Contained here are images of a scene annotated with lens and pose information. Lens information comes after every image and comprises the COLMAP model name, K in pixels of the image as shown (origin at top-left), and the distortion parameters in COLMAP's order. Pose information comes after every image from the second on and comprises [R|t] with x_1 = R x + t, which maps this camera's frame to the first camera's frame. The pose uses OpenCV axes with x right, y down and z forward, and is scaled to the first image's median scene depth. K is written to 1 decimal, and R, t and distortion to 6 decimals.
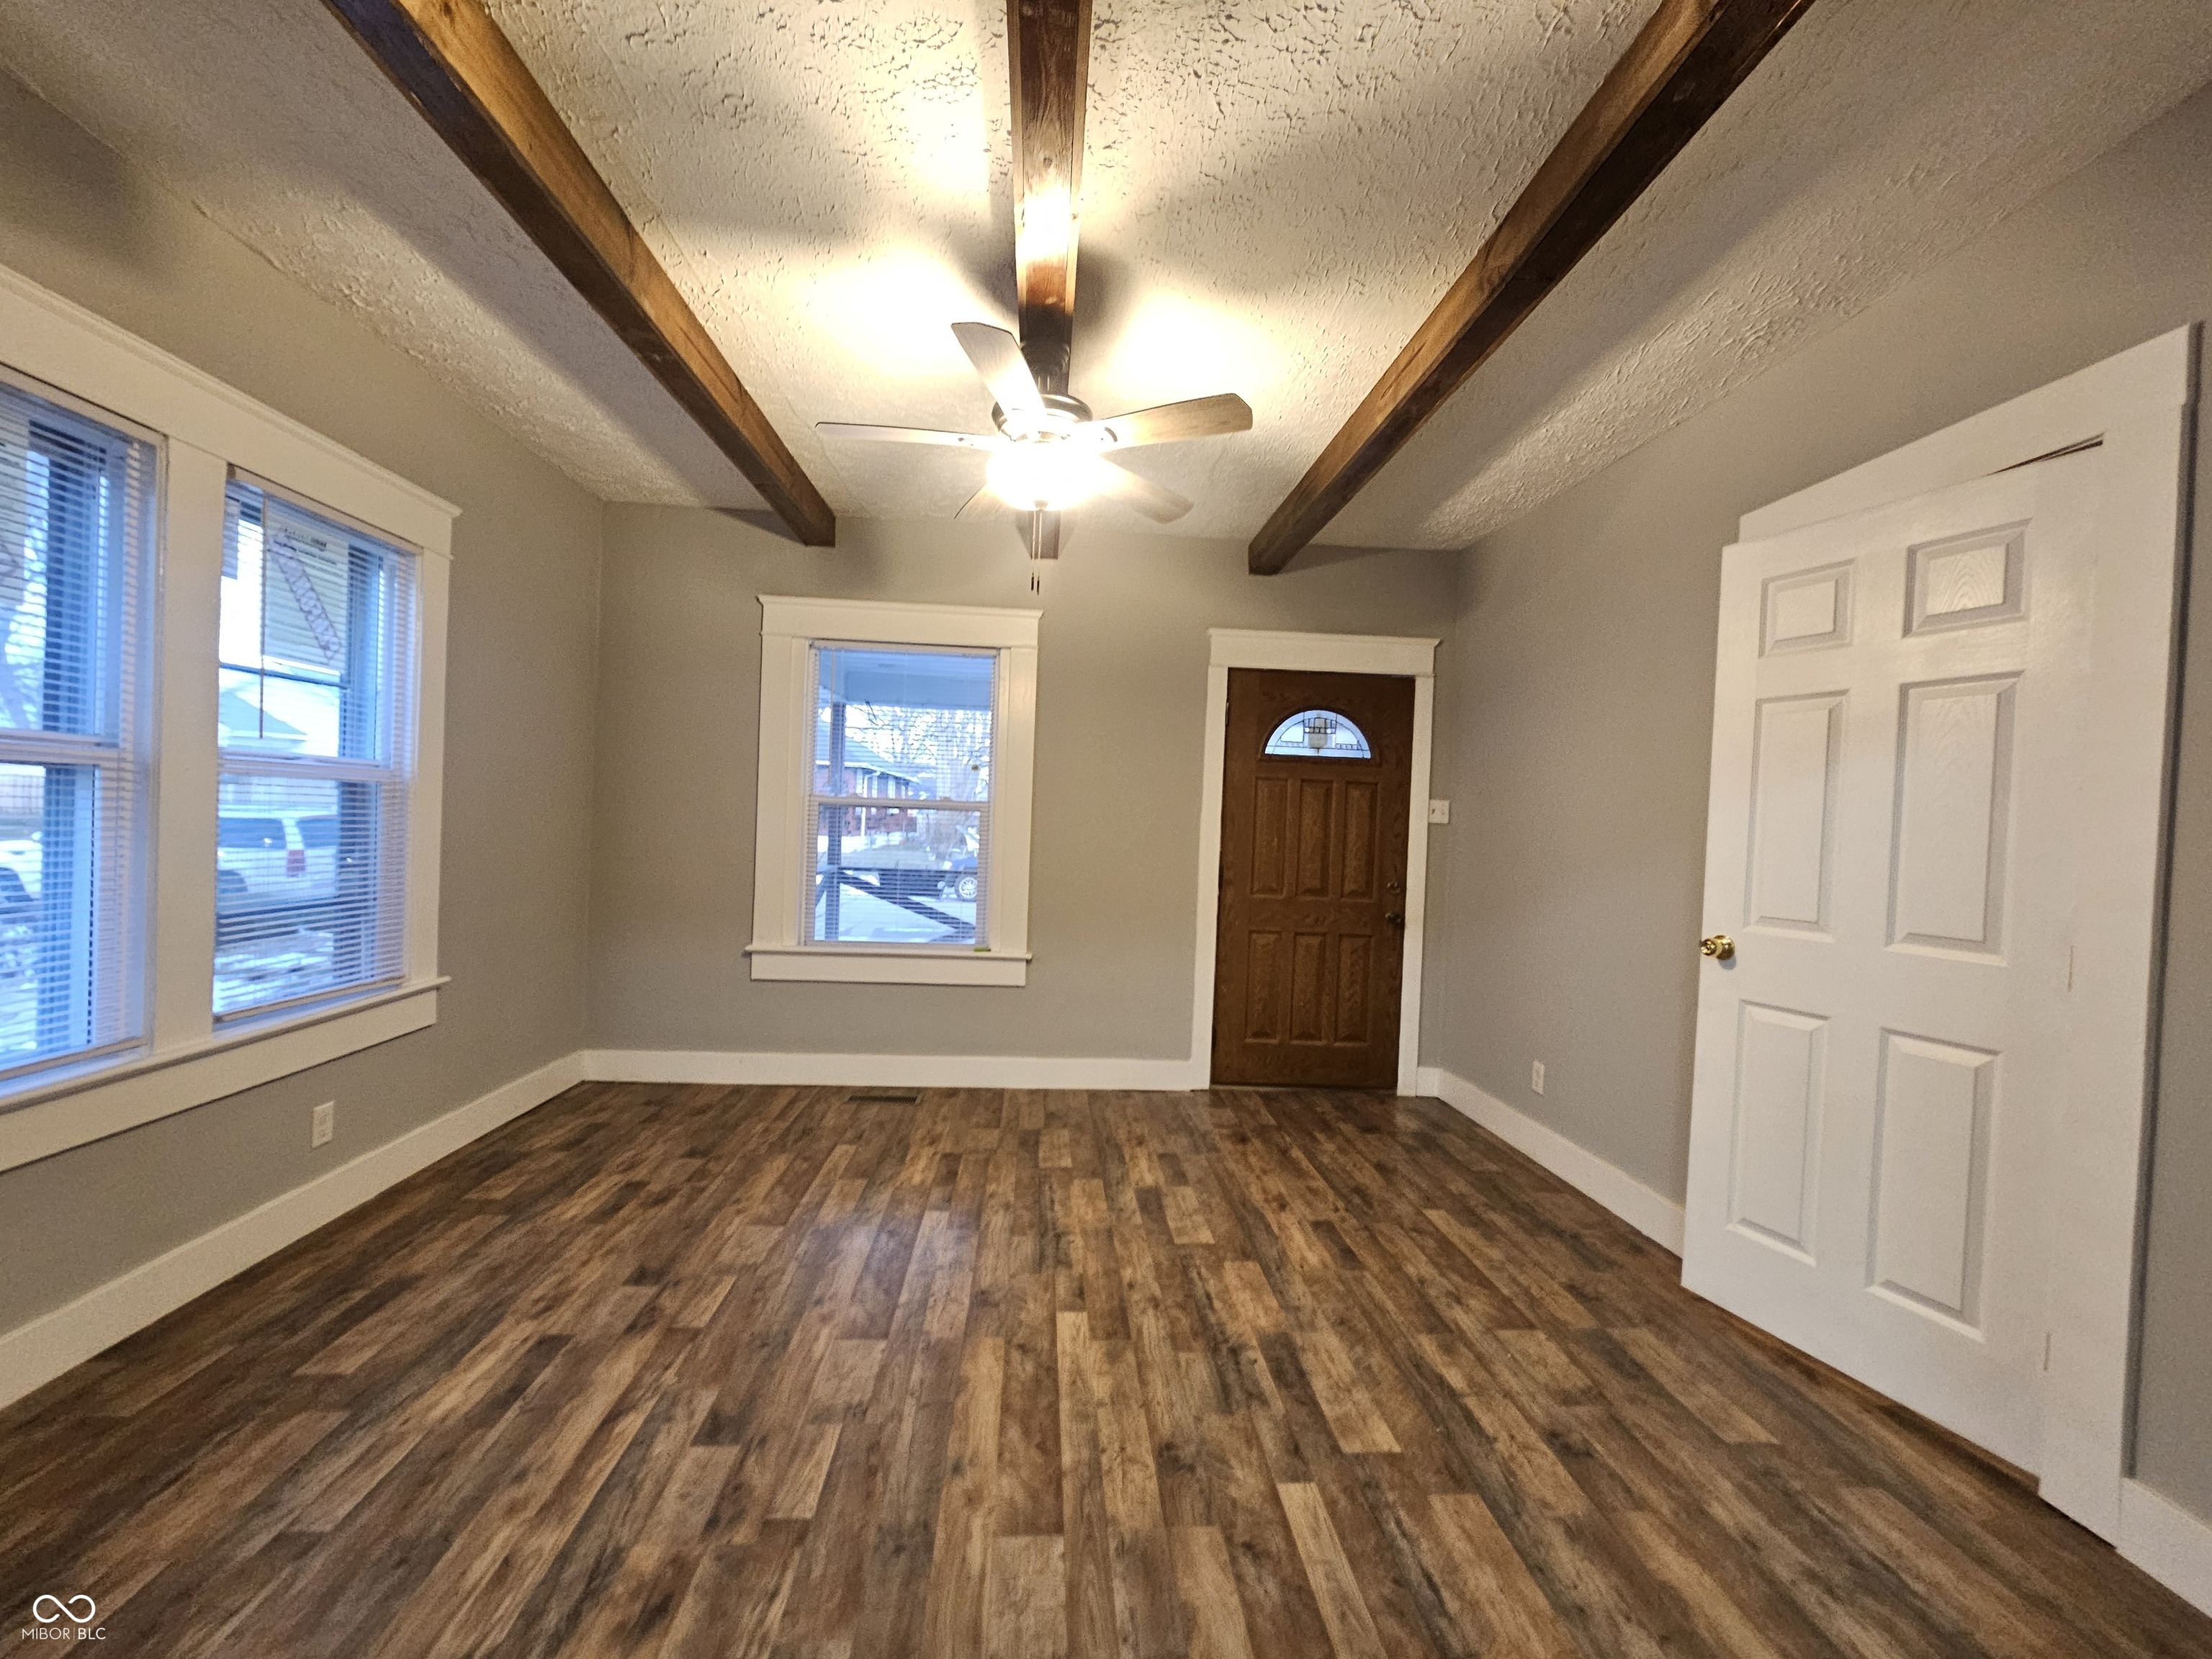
lens RADIAL K [[886.2, 0, 1088.9], [0, 886.2, 835.7], [0, 0, 1]] dist [0.000269, 0.002685]
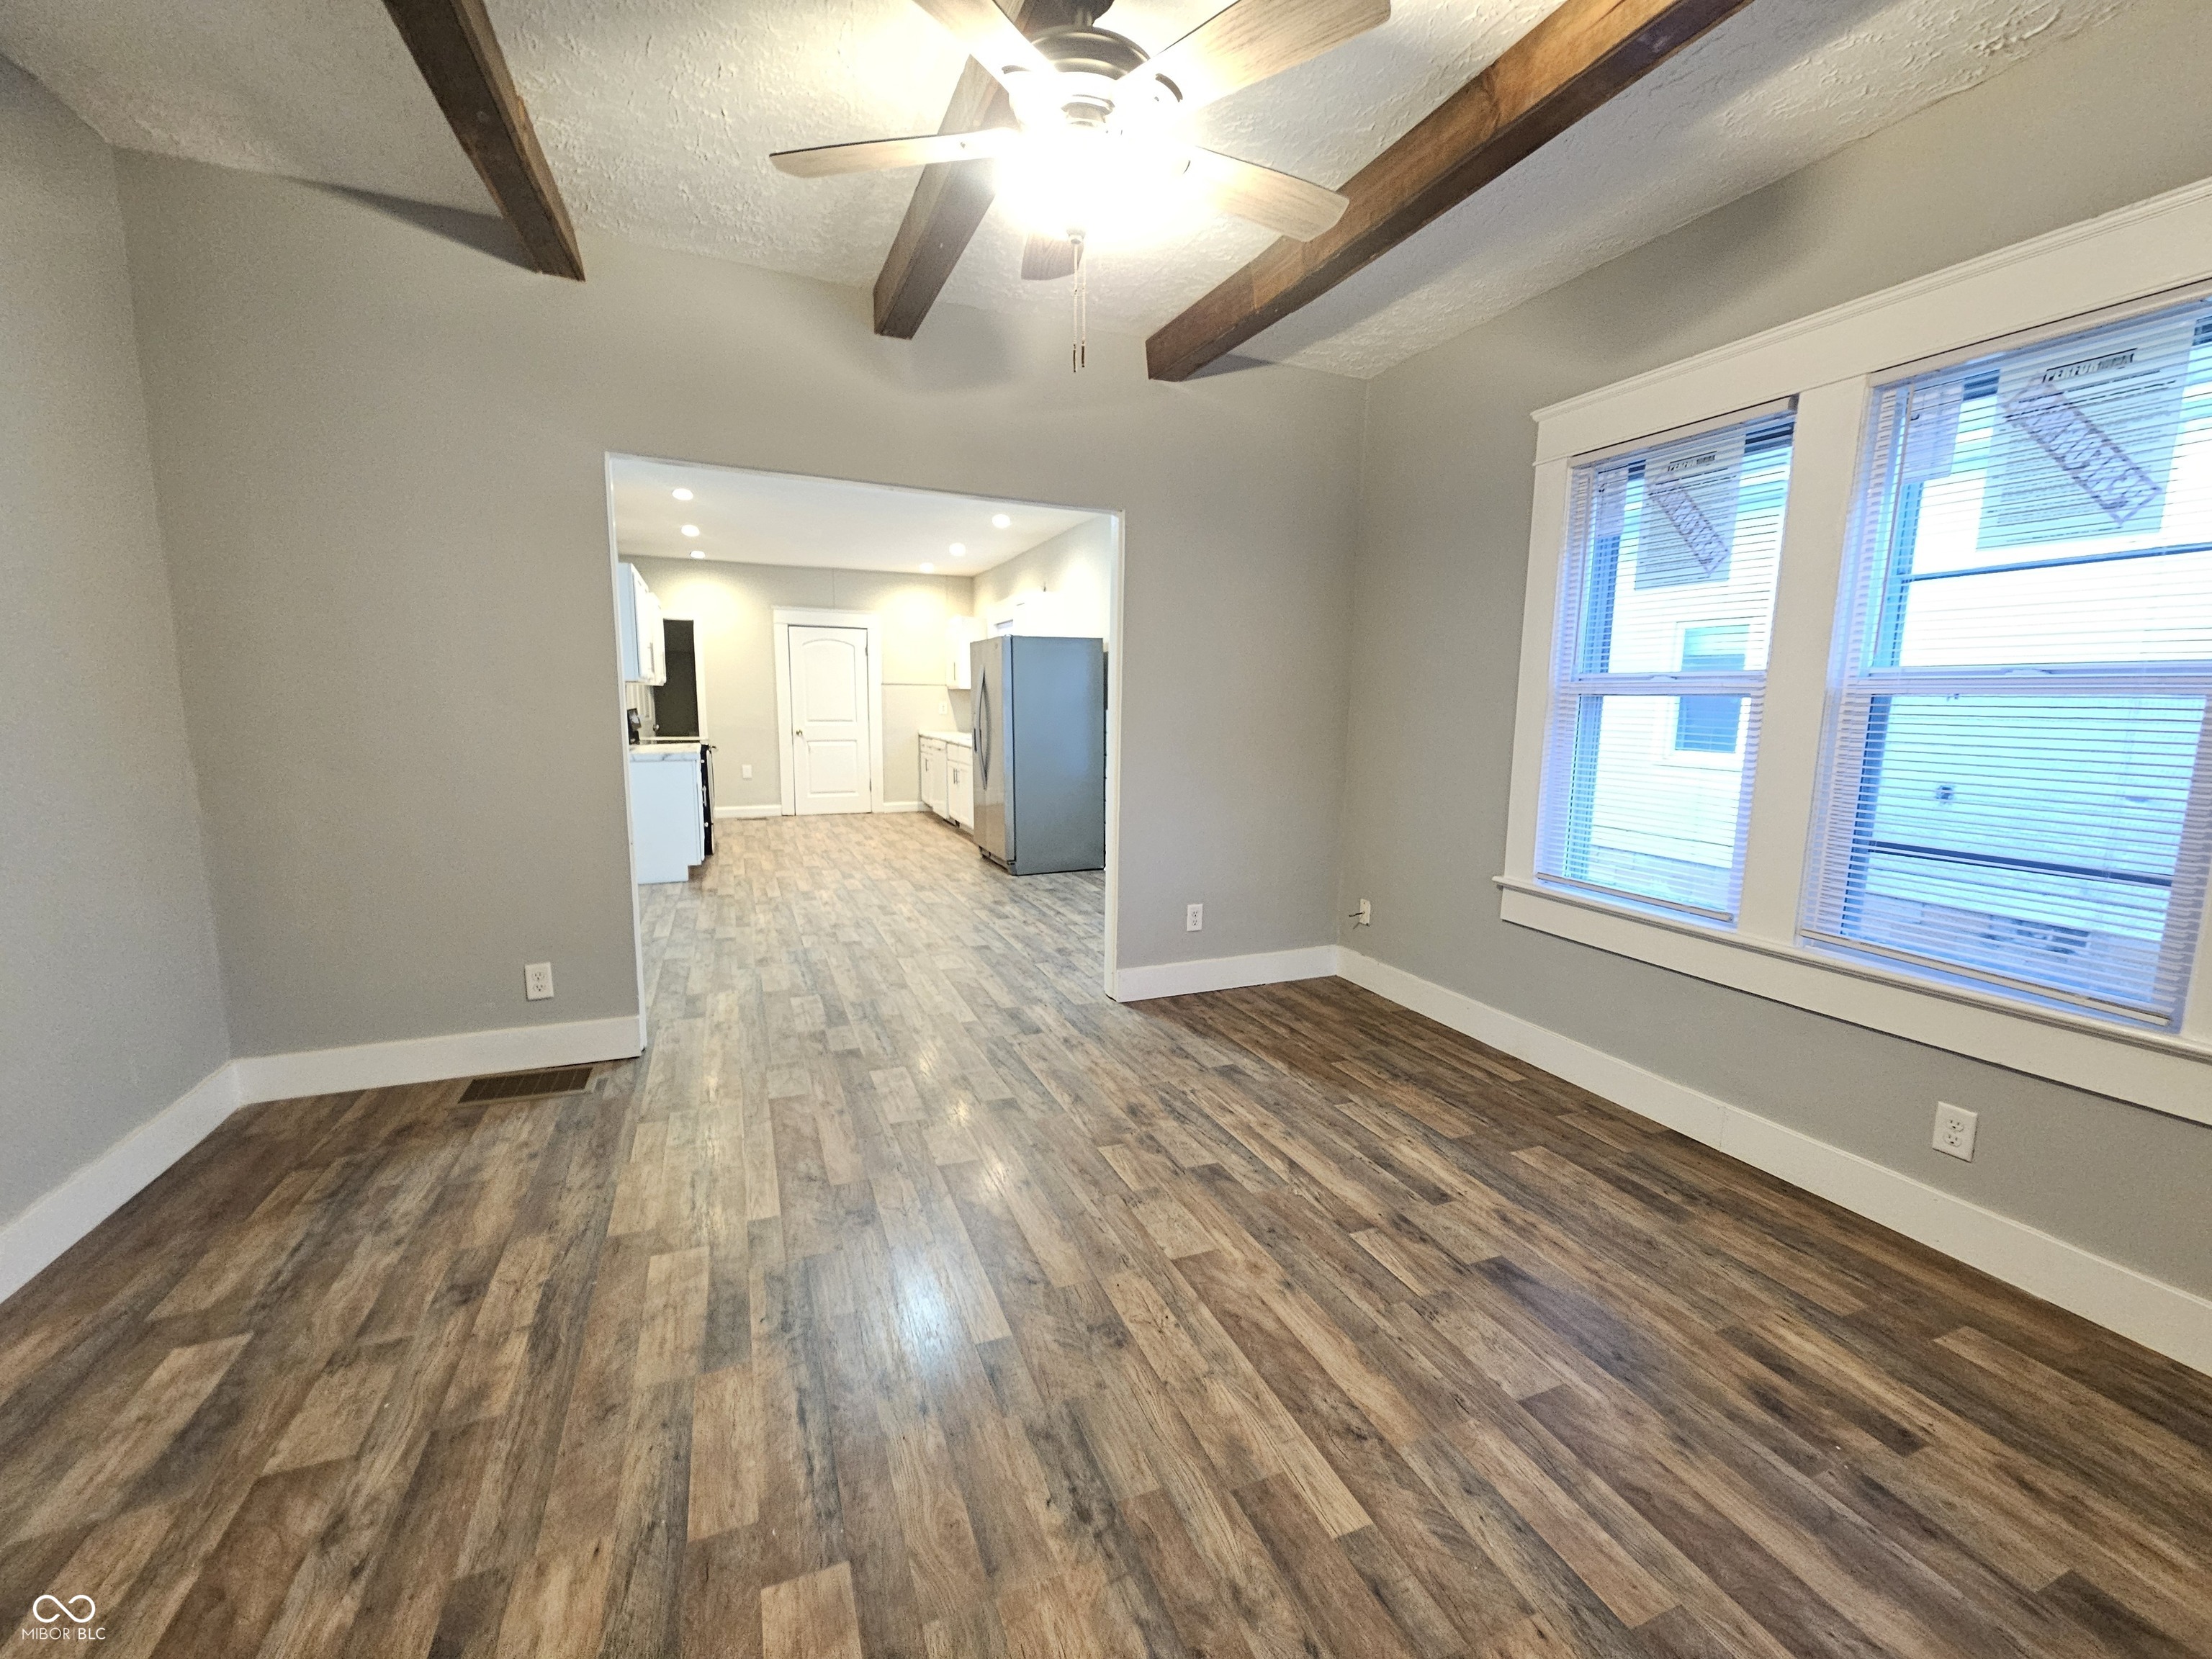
lens RADIAL K [[886.2, 0, 1110.7], [0, 886.2, 818.8], [0, 0, 1]] dist [0.000269, 0.002685]
pose [[-0.938443, -0.002788, -0.345423, 0.173951], [-0.053383, 0.989125, 0.137047, -0.031255], [0.341285, 0.147051, -0.928386, 1.905208]]
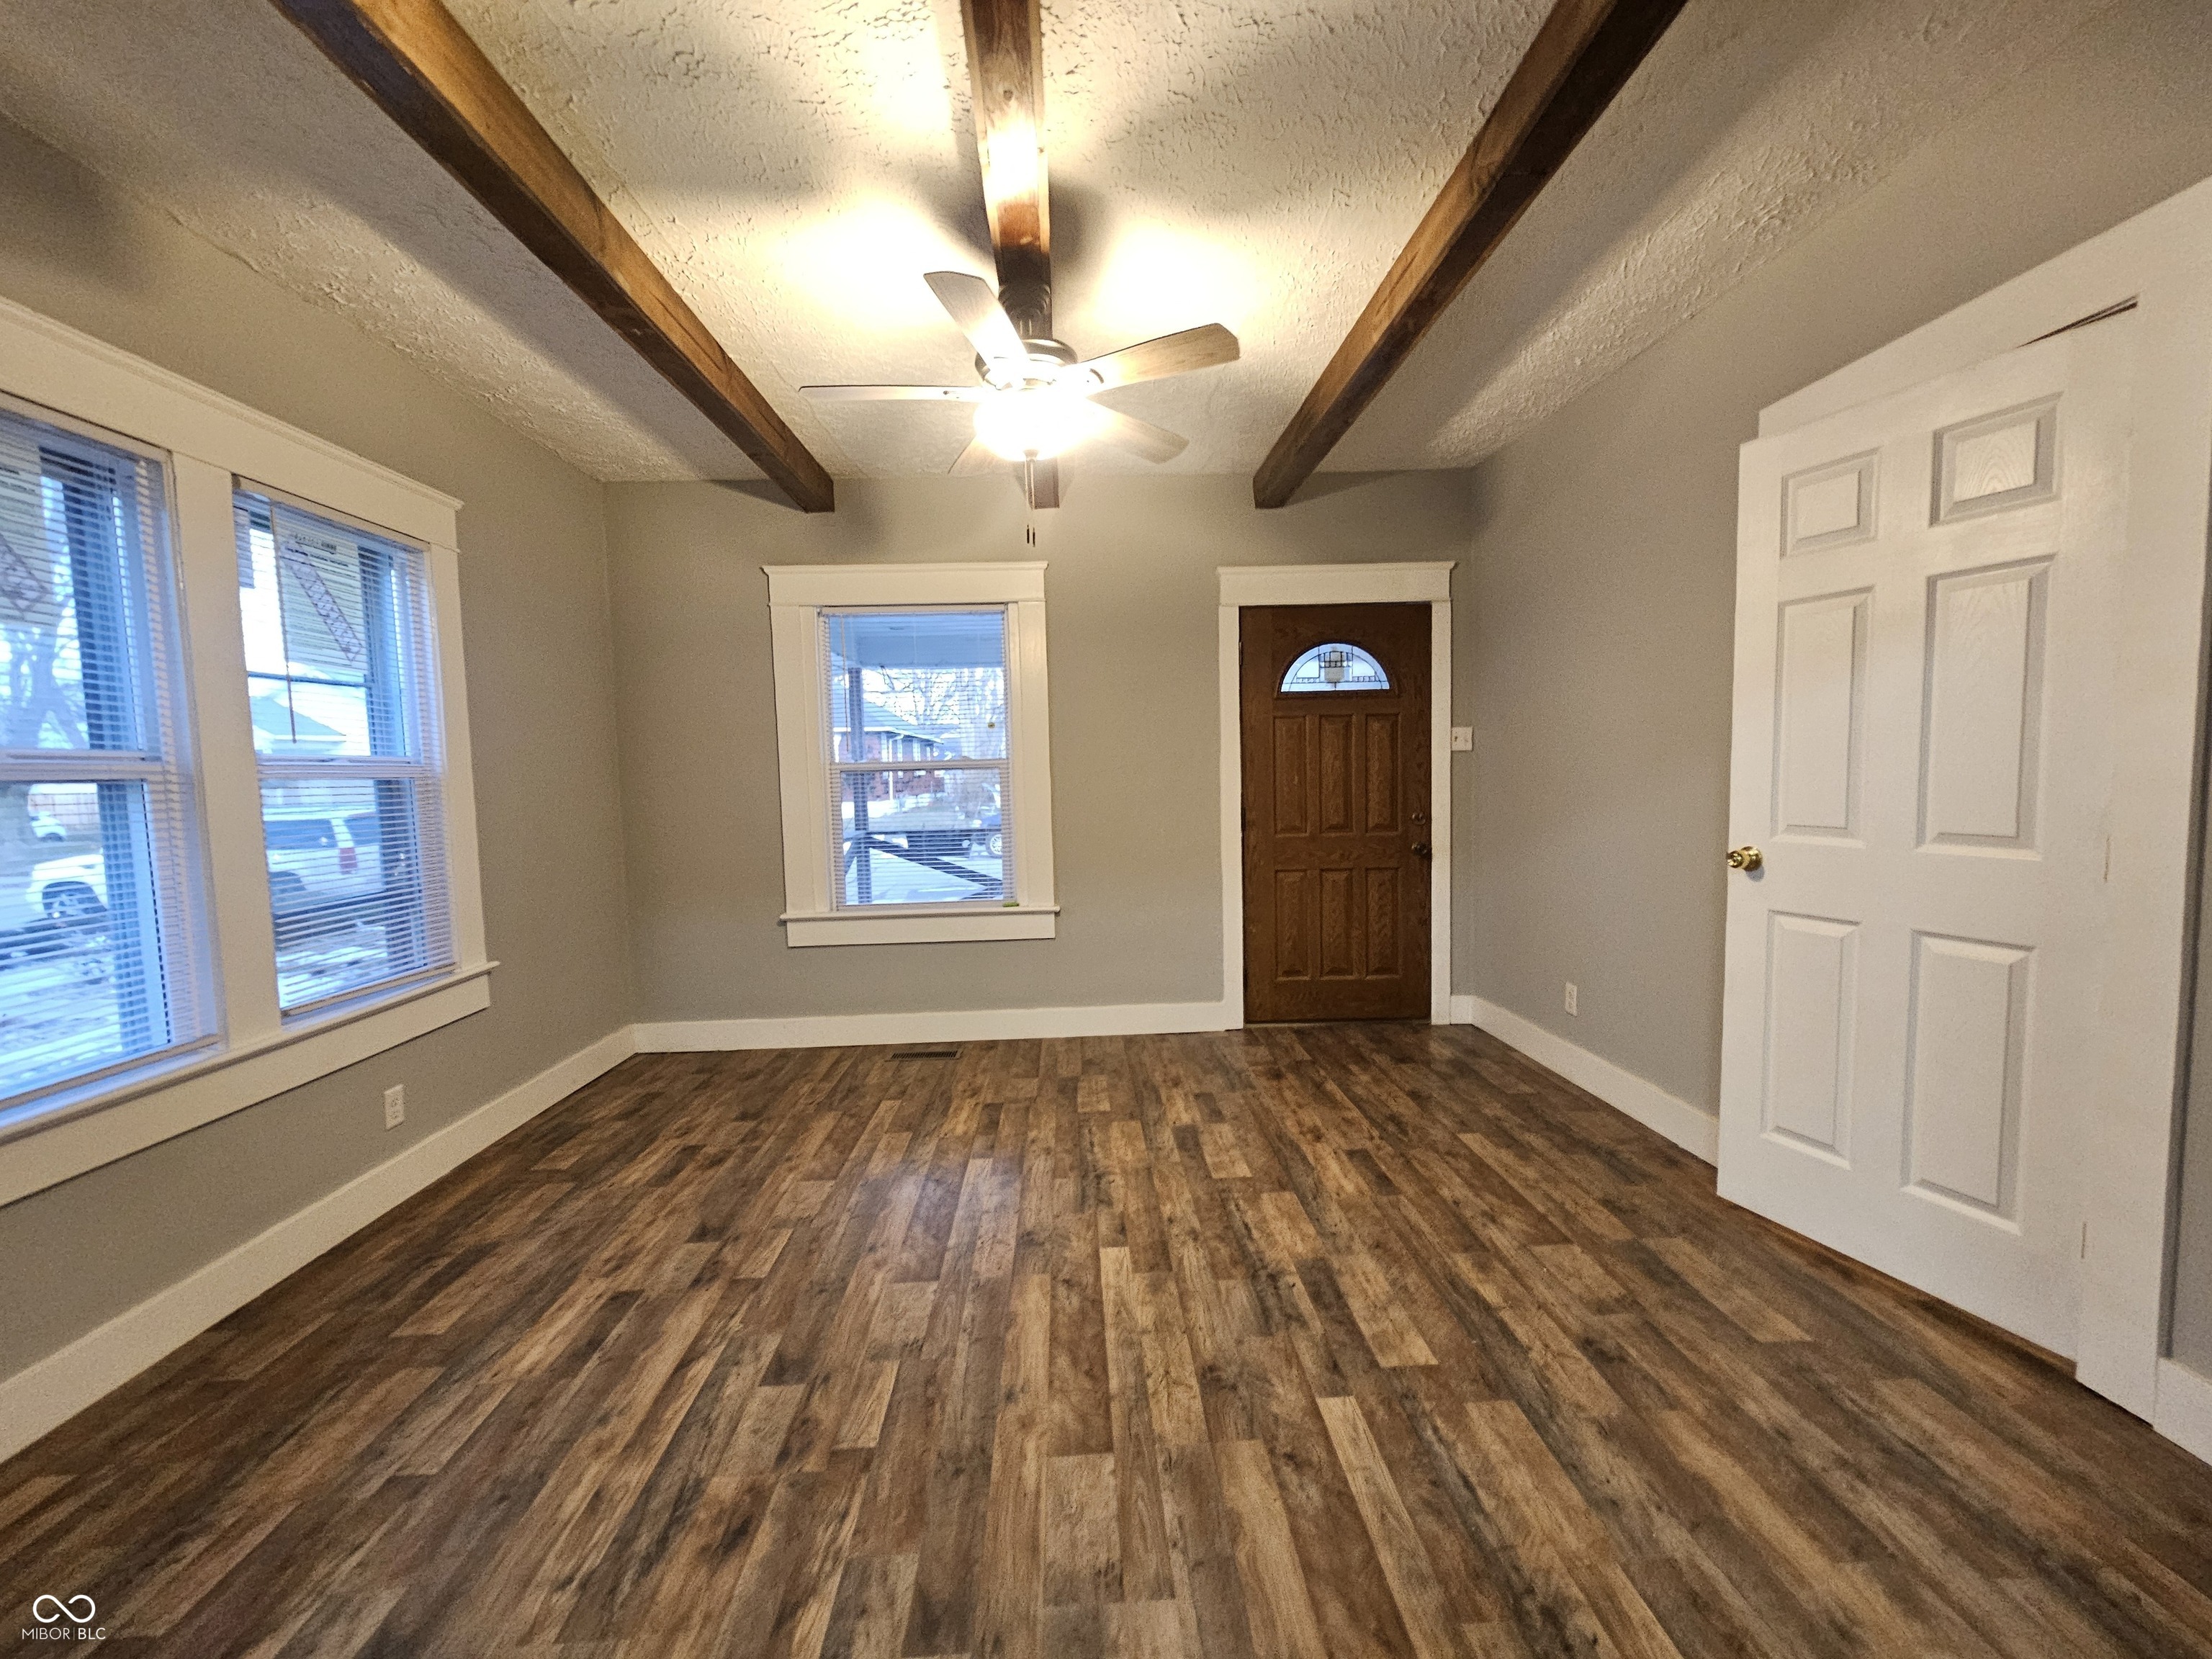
lens RADIAL K [[886.2, 0, 1088.3], [0, 886.2, 835.0], [0, 0, 1]] dist [0.000269, 0.002685]
pose [[0.997512, -0.061416, -0.034610, 0.017650], [0.063234, 0.996529, 0.054138, -0.000576], [0.031165, -0.056191, 0.997934, -0.006886]]
